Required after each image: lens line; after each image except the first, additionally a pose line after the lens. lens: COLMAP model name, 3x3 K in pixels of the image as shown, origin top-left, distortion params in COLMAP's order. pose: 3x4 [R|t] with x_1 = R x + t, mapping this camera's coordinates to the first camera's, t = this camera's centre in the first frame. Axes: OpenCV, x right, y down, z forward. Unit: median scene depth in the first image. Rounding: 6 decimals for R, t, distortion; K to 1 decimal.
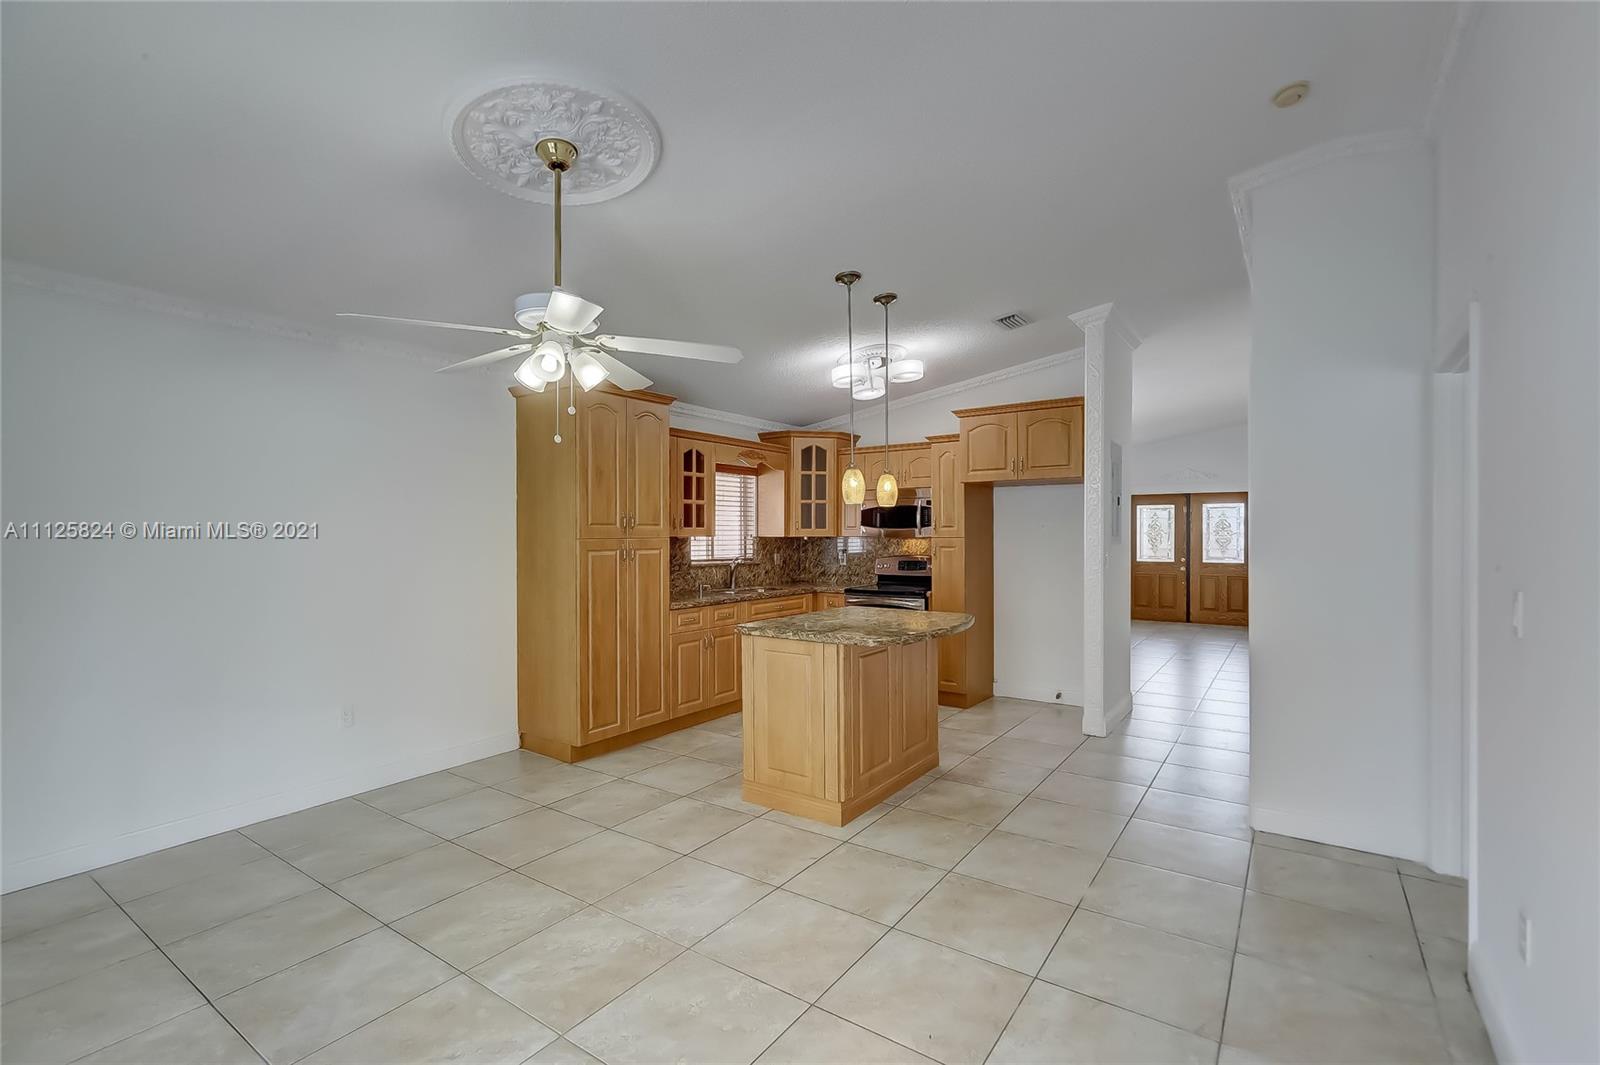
lens RADIAL K [[718.4, 0, 809.1], [0, 718.4, 538.4], [0, 0, 1]] dist [-0.002836, 0.002850]
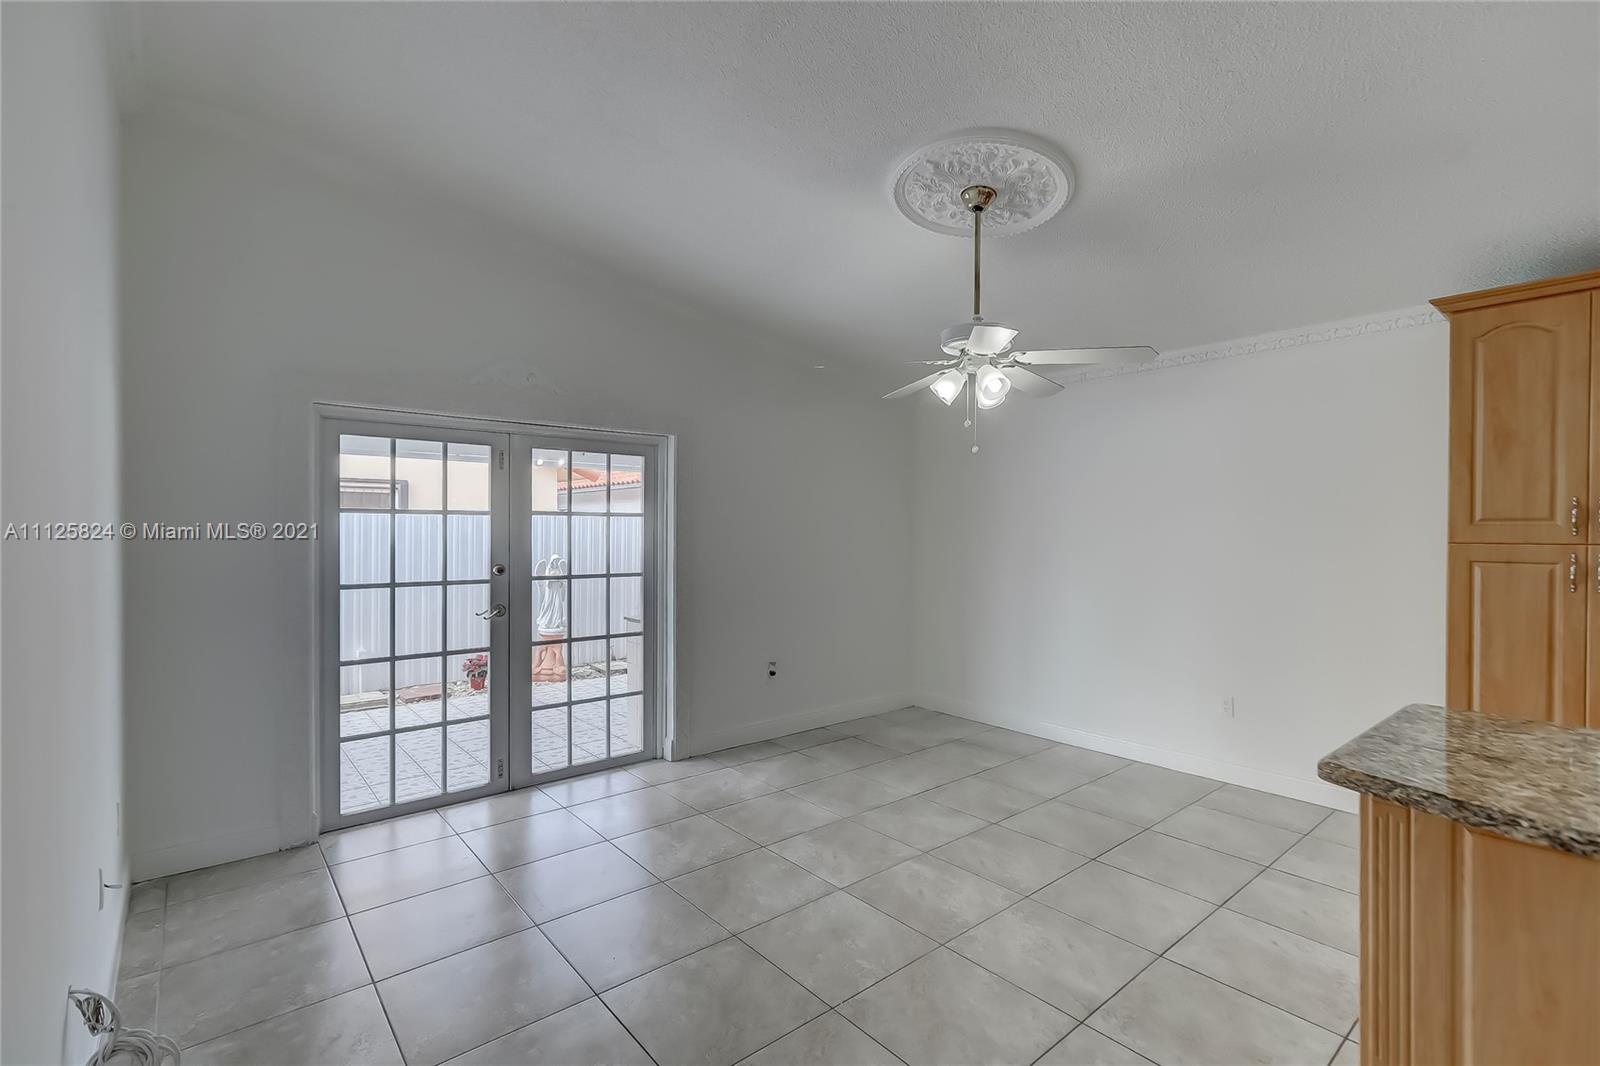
lens RADIAL K [[750.1, 0, 798.0], [0, 750.1, 533.7], [0, 0, 1]] dist [-0.000940, 0.001619]
pose [[-0.264779, 0.011373, -0.964242, 0.331328], [-0.011145, 0.999828, 0.014854, -0.007056], [0.964245, 0.014680, -0.264606, 0.395718]]
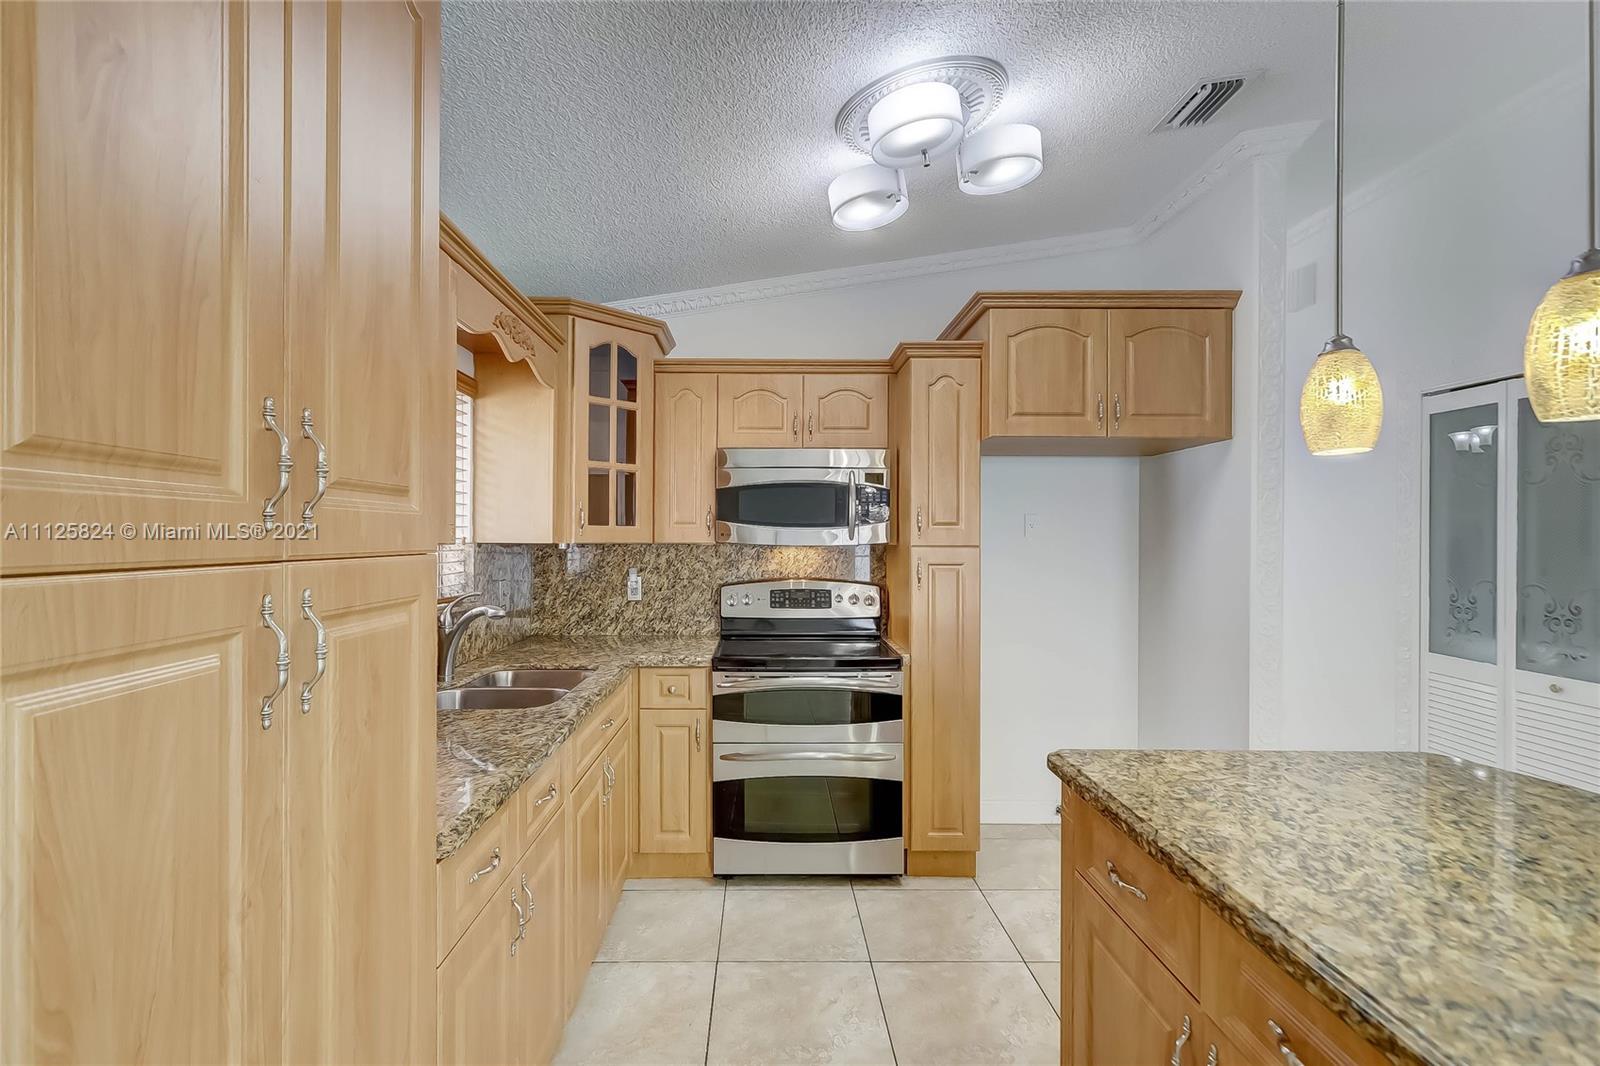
lens RADIAL K [[750.1, 0, 762.8], [0, 750.1, 535.9], [0, 0, 1]] dist [-0.000940, 0.001619]
pose [[0.824762, 0.007023, 0.565436, -0.184462], [-0.002549, 0.999959, -0.008701, -0.003221], [-0.565474, 0.005735, 0.824746, 0.556487]]
